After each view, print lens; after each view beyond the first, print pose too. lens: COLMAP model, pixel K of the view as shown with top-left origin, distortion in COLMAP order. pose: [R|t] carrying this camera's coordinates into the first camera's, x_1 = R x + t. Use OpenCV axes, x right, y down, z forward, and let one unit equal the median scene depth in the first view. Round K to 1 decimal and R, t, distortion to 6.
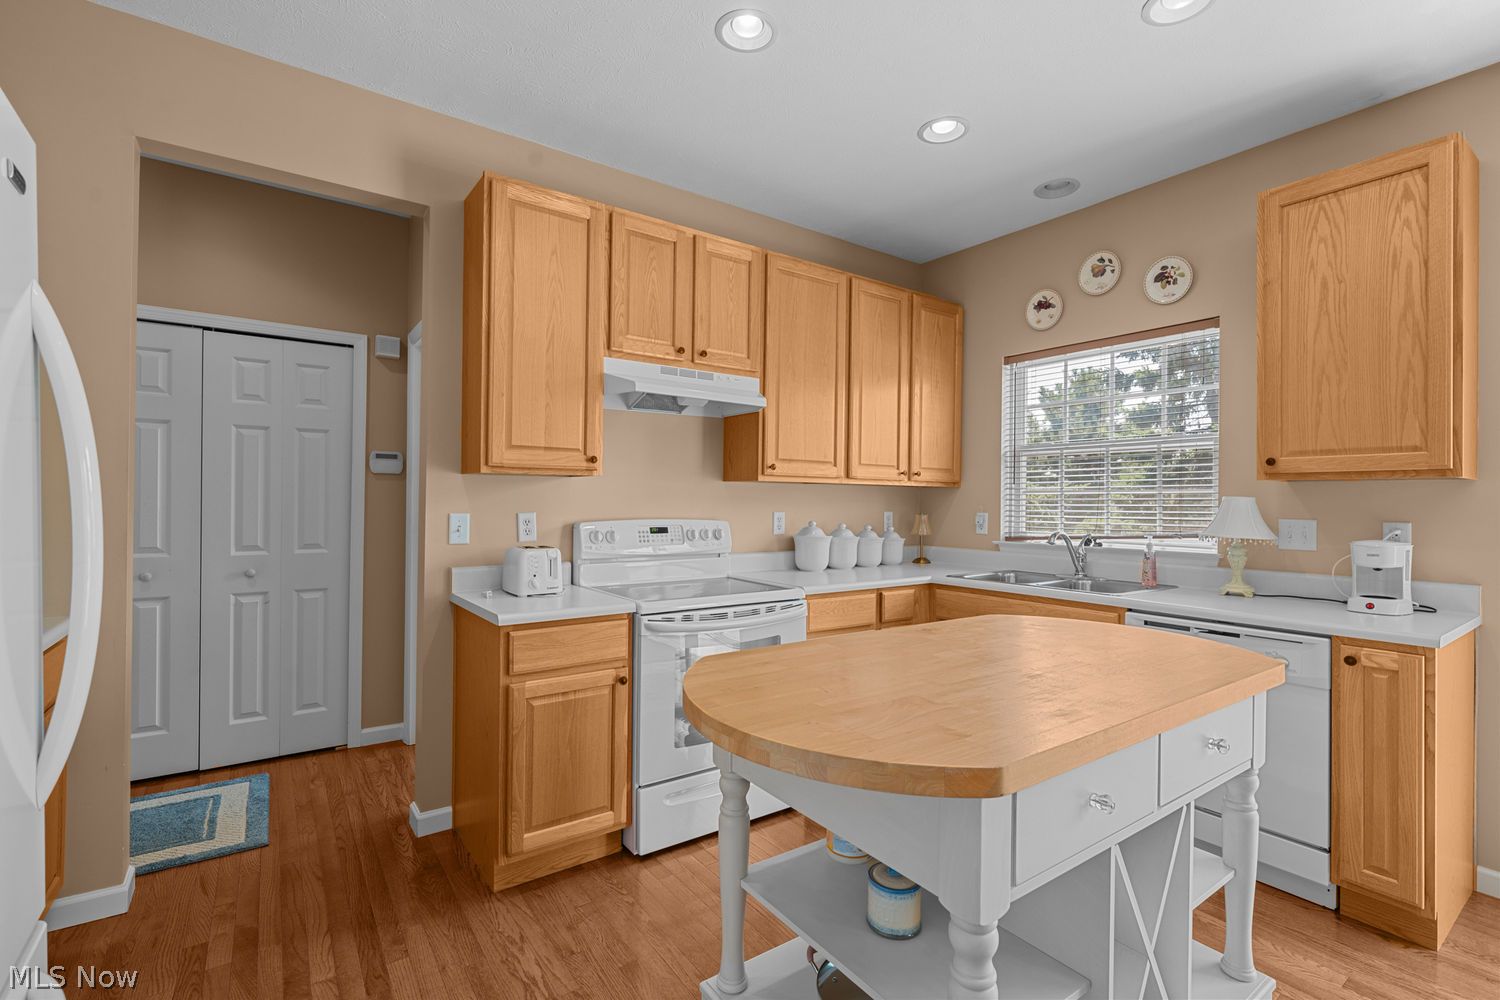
lens RADIAL K [[672.4, 0, 753.0], [0, 672.4, 498.2], [0, 0, 1]] dist [0.002884, -0.000169]
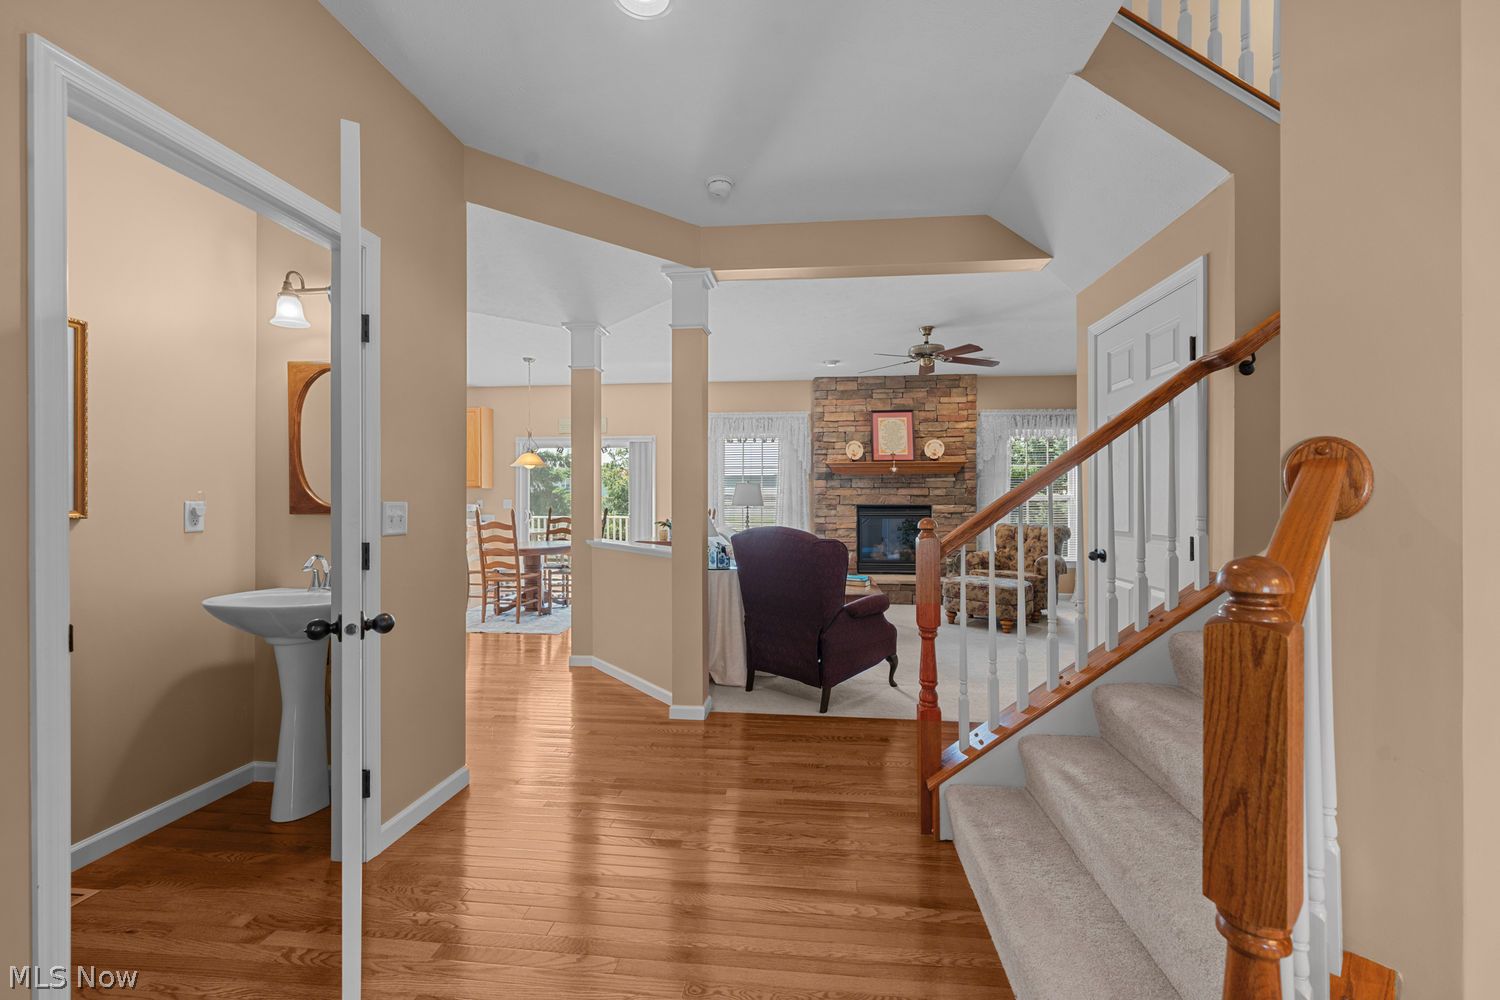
lens RADIAL K [[618.2, 0, 750.4], [0, 618.2, 501.0], [0, 0, 1]] dist [0.003171, 0.000656]
pose [[0.674346, -0.010611, 0.738339, -0.495434], [0.003395, 0.999931, 0.011269, 0.008726], [-0.738408, -0.005092, 0.674335, -2.044356]]
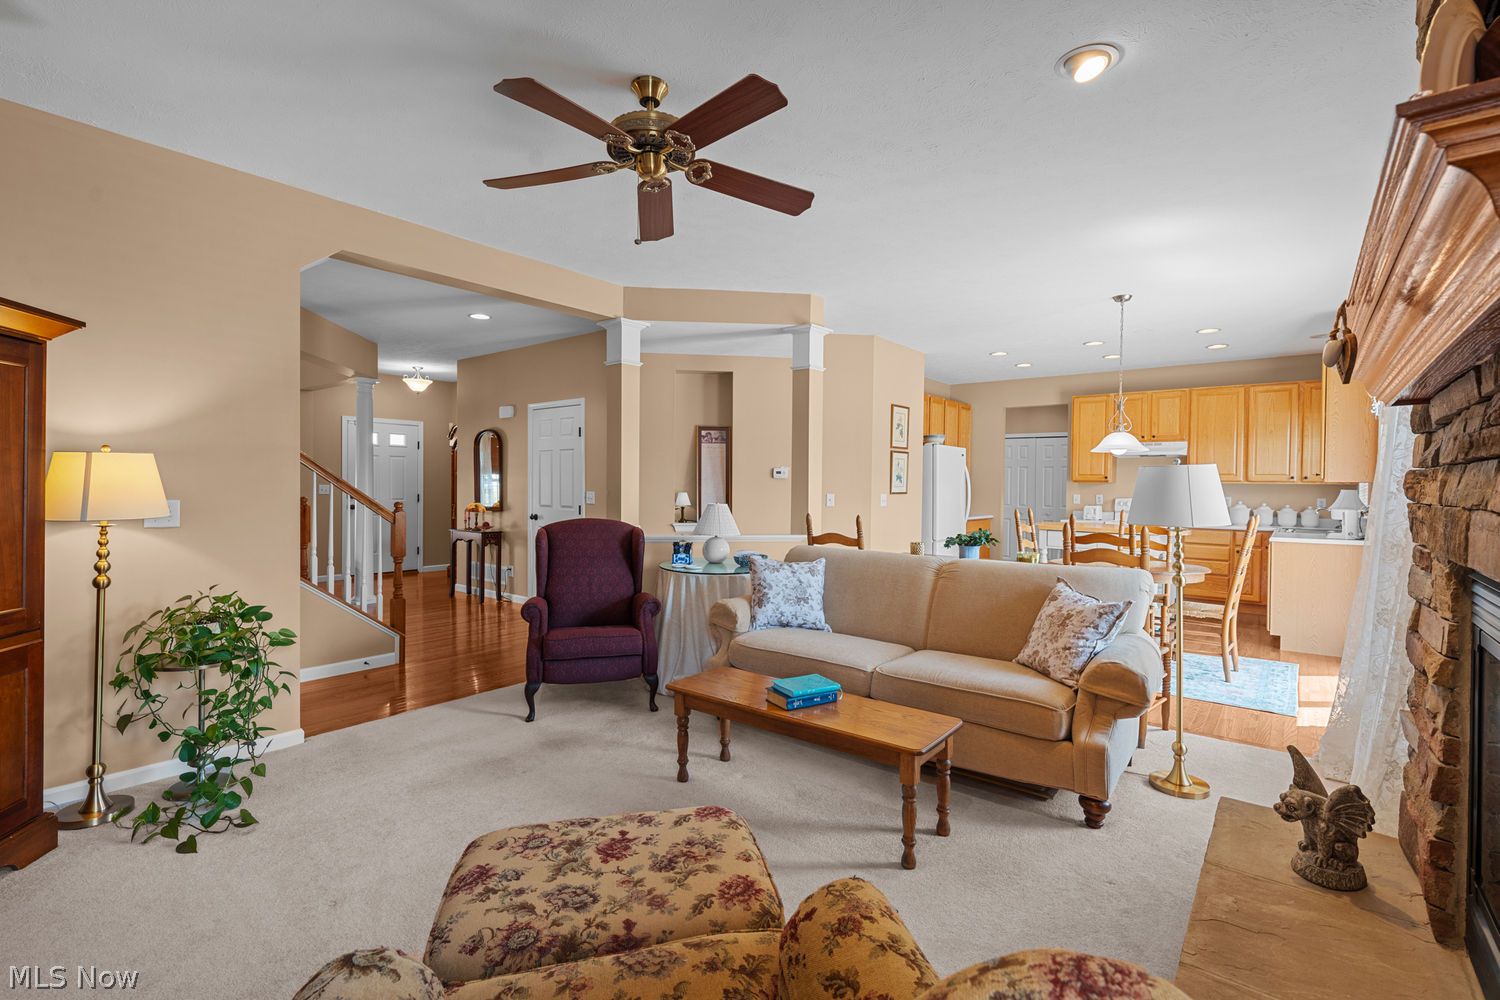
lens RADIAL K [[672.4, 0, 743.6], [0, 672.4, 495.6], [0, 0, 1]] dist [0.002884, -0.000169]
pose [[0.254649, -0.004516, -0.967023, 2.047155], [0.002529, 0.999989, -0.004004, 0.022237], [0.967030, -0.001426, 0.254658, -1.227461]]
